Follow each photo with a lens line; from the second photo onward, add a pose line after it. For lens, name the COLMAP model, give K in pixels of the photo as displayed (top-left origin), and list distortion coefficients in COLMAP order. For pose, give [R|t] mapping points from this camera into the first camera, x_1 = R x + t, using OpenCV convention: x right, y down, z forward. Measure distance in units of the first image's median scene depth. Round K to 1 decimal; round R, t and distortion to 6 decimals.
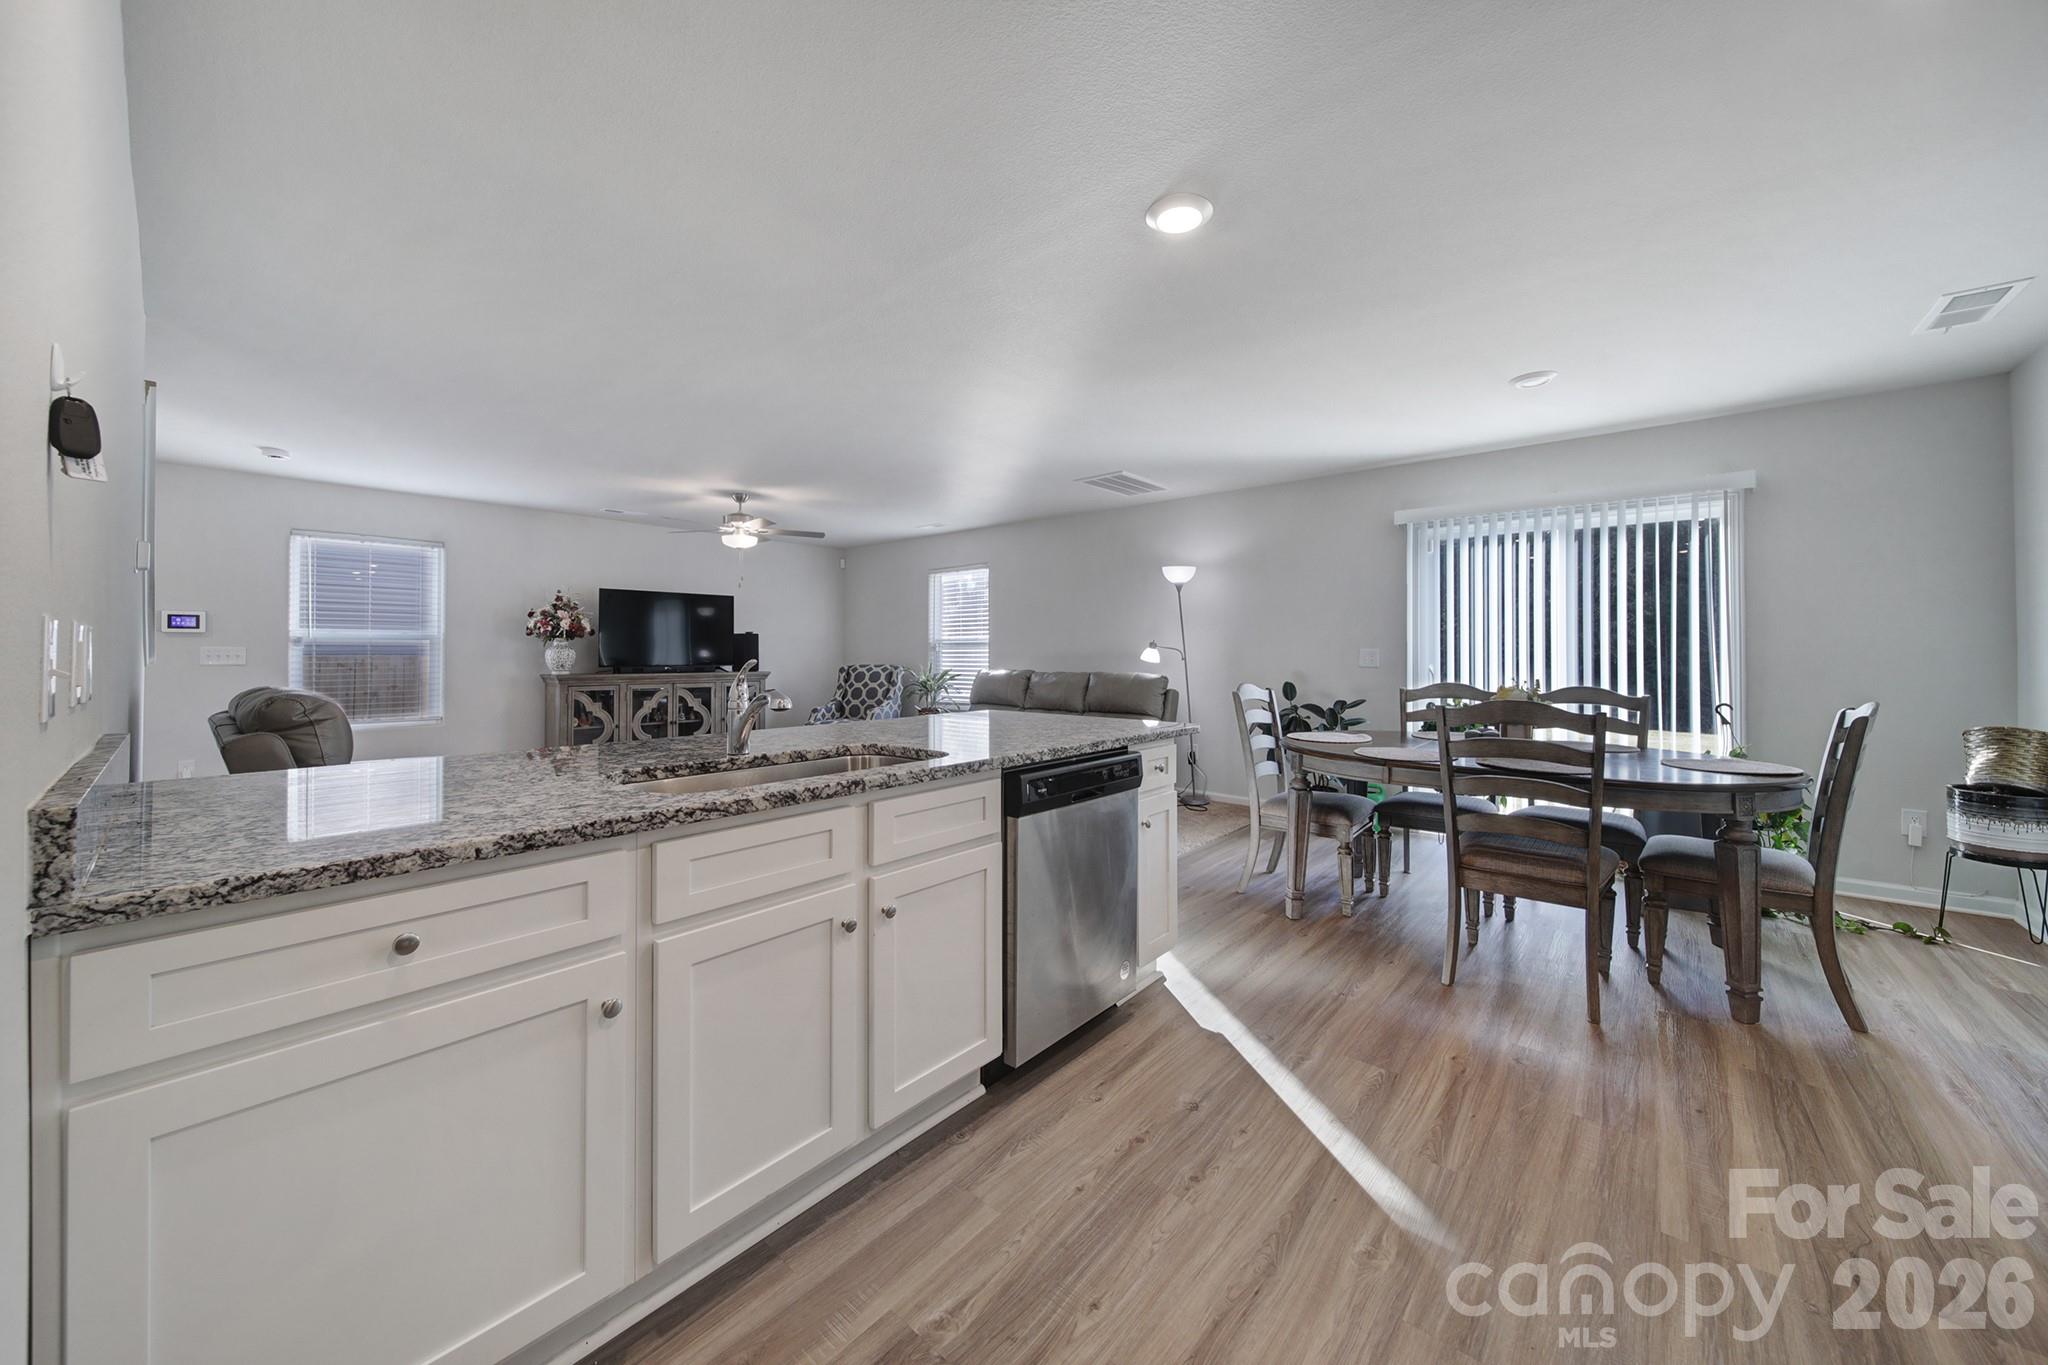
lens RADIAL K [[734.2, 0, 1030.6], [0, 734.2, 673.1], [0, 0, 1]] dist [-0.001098, 0.000633]
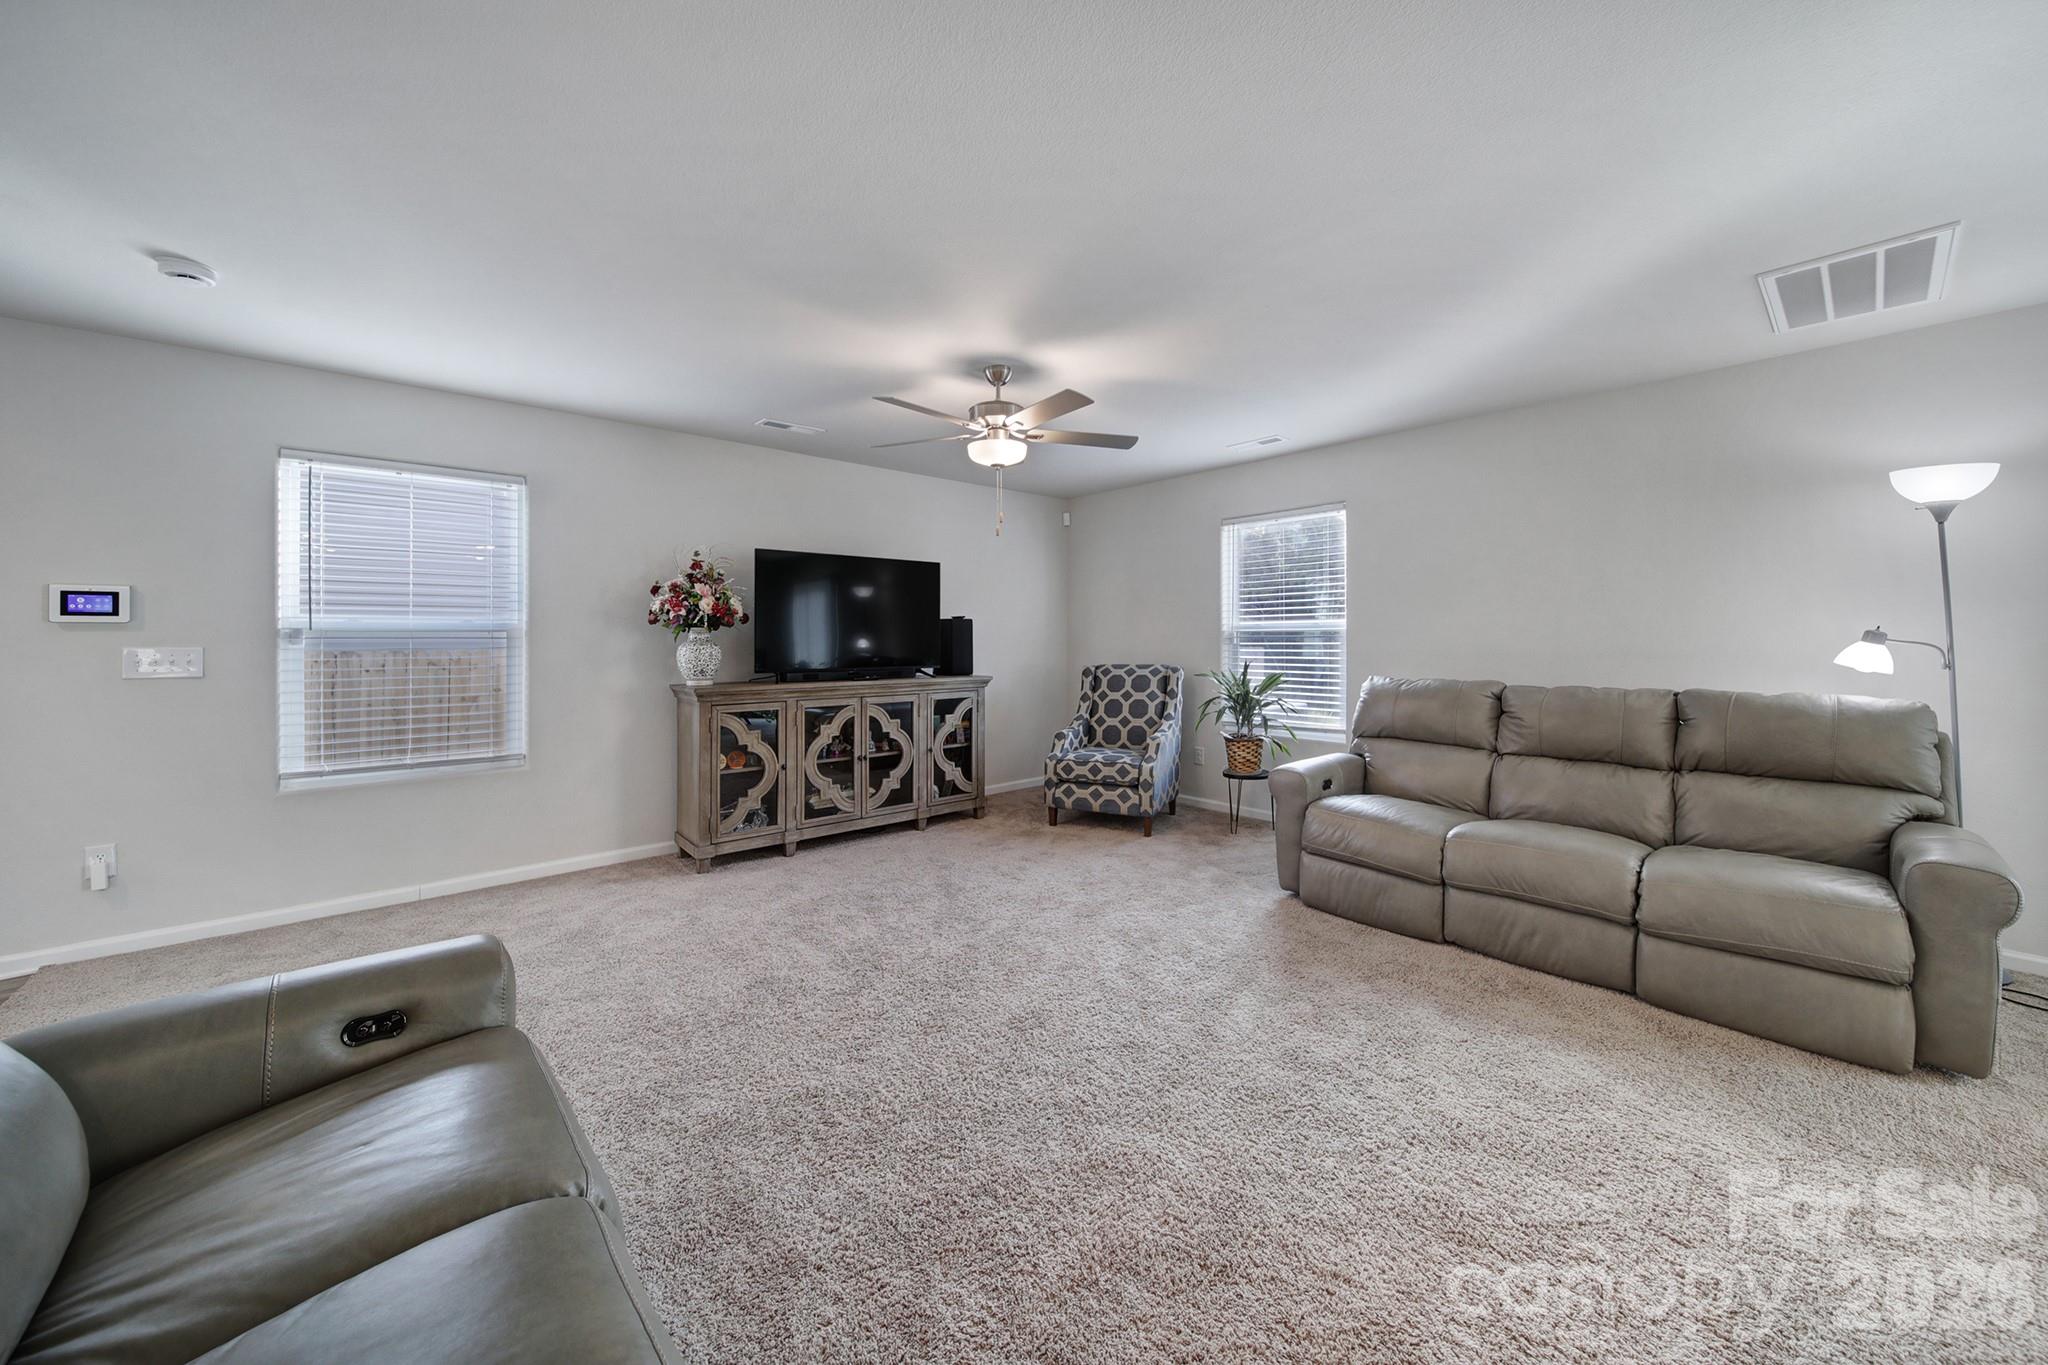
lens RADIAL K [[734.2, 0, 1033.0], [0, 734.2, 665.9], [0, 0, 1]] dist [-0.001098, 0.000633]
pose [[0.991272, 0.001831, -0.131817, -0.262523], [-0.000463, 0.999946, 0.010409, -0.020712], [0.131829, -0.010257, 0.991219, 0.396531]]
